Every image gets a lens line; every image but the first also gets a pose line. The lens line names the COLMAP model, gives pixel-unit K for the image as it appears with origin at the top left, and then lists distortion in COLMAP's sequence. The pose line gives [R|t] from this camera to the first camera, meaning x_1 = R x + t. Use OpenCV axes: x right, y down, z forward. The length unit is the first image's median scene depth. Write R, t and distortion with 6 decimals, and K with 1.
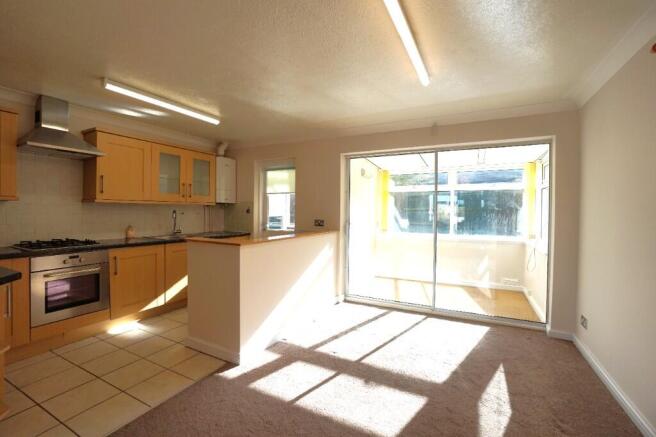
lens RADIAL K [[287.6, 0, 328.0], [0, 287.6, 215.6], [0, 0, 1]] dist [0.032825, 0.001737]
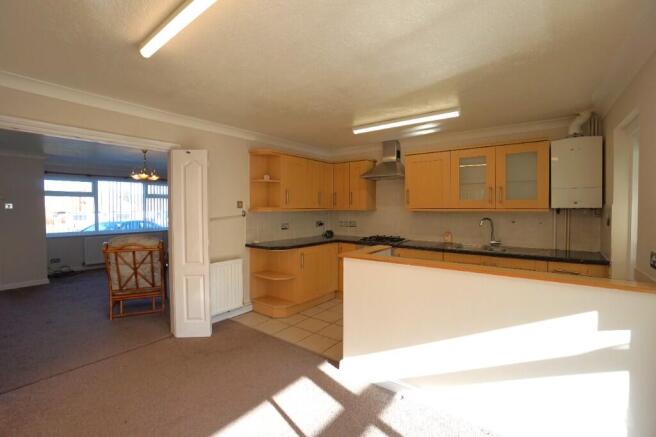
lens RADIAL K [[311.5, 0, 328.8], [0, 311.5, 214.7], [0, 0, 1]] dist [-0.001907, -0.000108]
pose [[-0.158051, 0.012932, -0.987346, 0.578324], [-0.025830, 0.999518, 0.017226, -0.039782], [0.987093, 0.028226, -0.157640, 0.823576]]
